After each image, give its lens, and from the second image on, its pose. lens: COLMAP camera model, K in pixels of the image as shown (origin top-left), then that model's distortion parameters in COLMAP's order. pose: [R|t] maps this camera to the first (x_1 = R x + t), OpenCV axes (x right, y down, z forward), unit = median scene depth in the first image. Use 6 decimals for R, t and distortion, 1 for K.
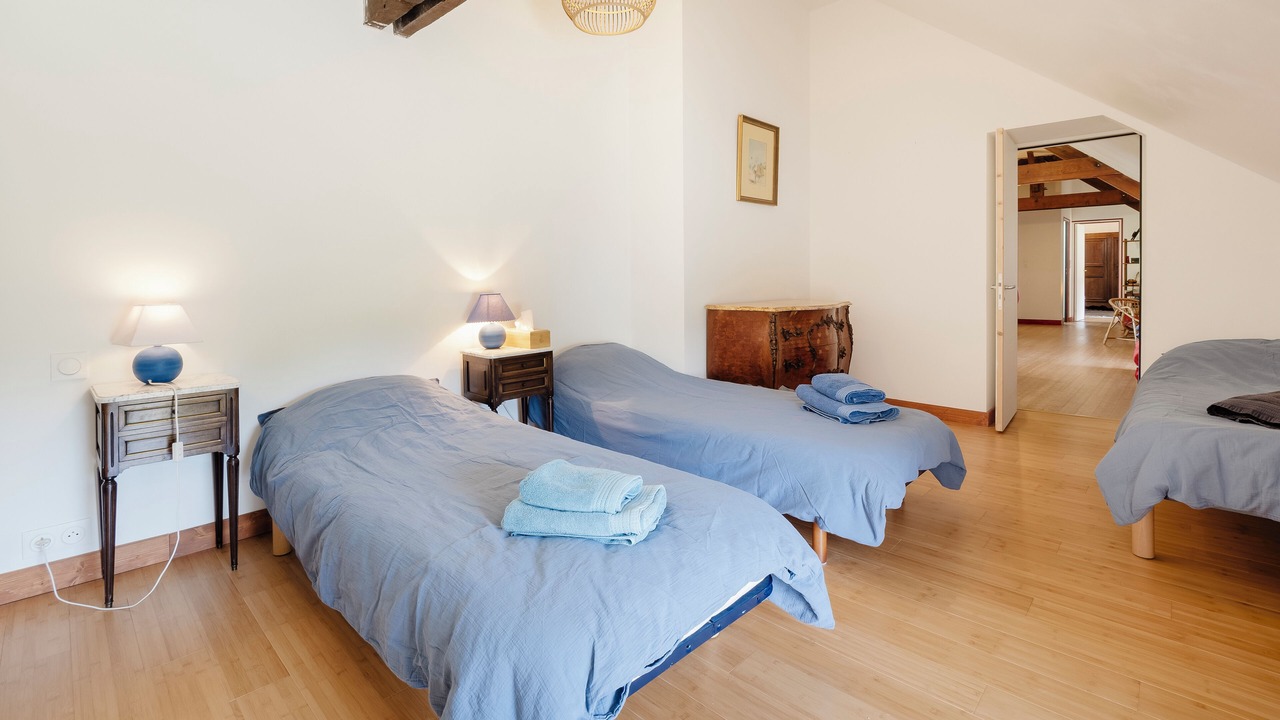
lens RADIAL K [[583.2, 0, 636.0], [0, 583.2, 292.3], [0, 0, 1]] dist [-0.009017, 0.005367]
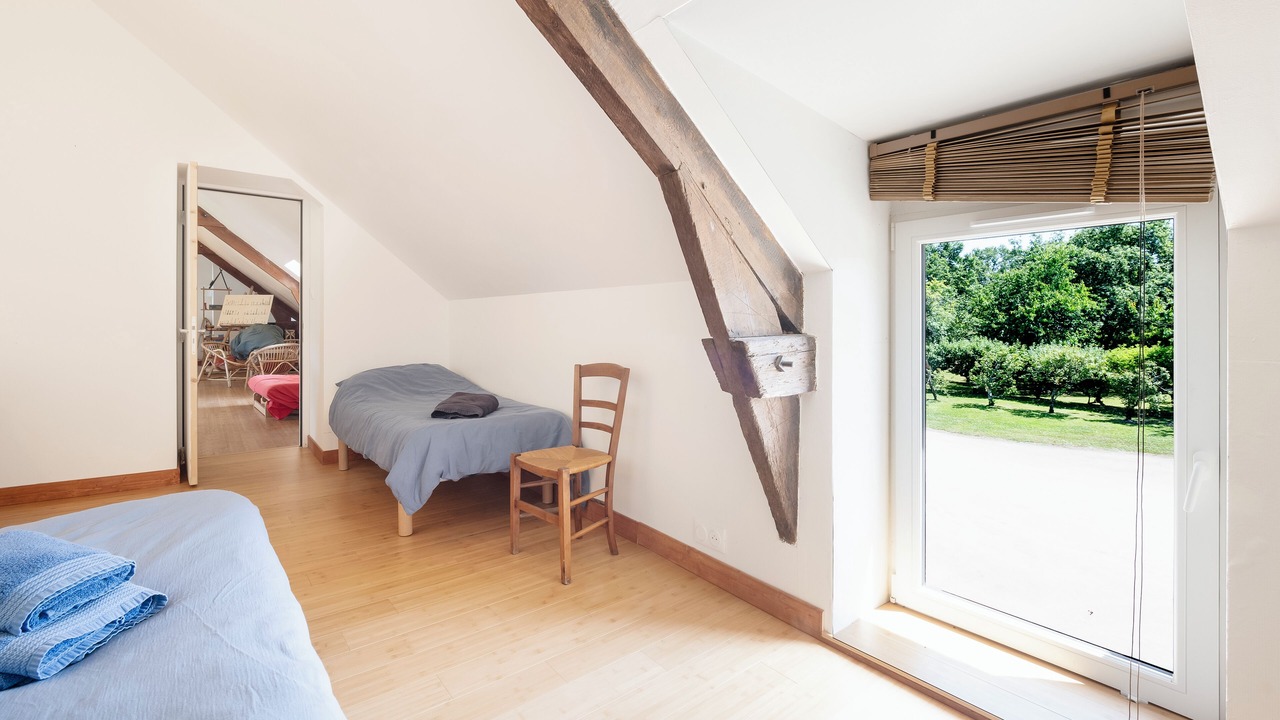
lens RADIAL K [[556.6, 0, 636.4], [0, 556.6, 332.3], [0, 0, 1]] dist [-0.000858, 0.000075]
pose [[0.130532, -0.004541, 0.991434, -0.292258], [0.014266, 0.999895, 0.002701, 0.002576], [-0.991341, 0.013791, 0.130583, 0.310455]]
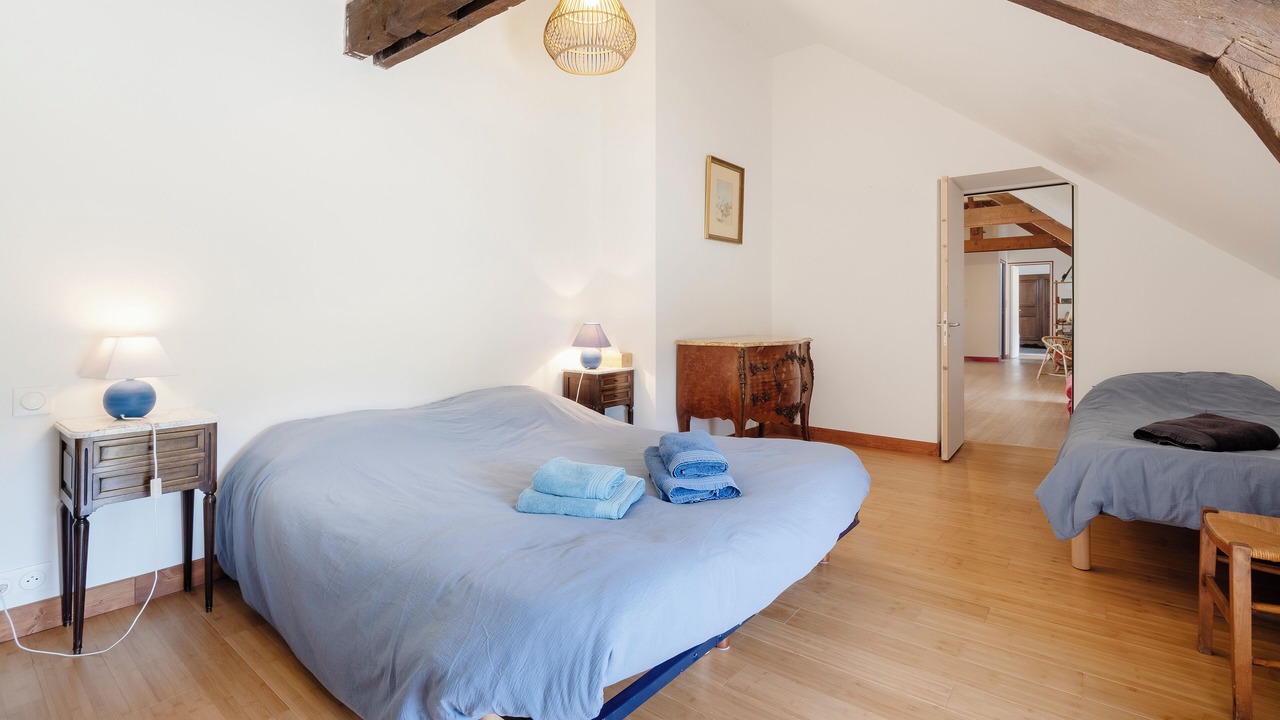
lens RADIAL K [[597.0, 0, 638.7], [0, 597.0, 319.9], [0, 0, 1]] dist [0.000283, 0.000352]
pose [[0.995685, 0.006281, 0.092589, -0.070180], [-0.004817, 0.999860, -0.016031, 0.005160], [-0.092677, 0.015516, 0.995575, -0.057428]]
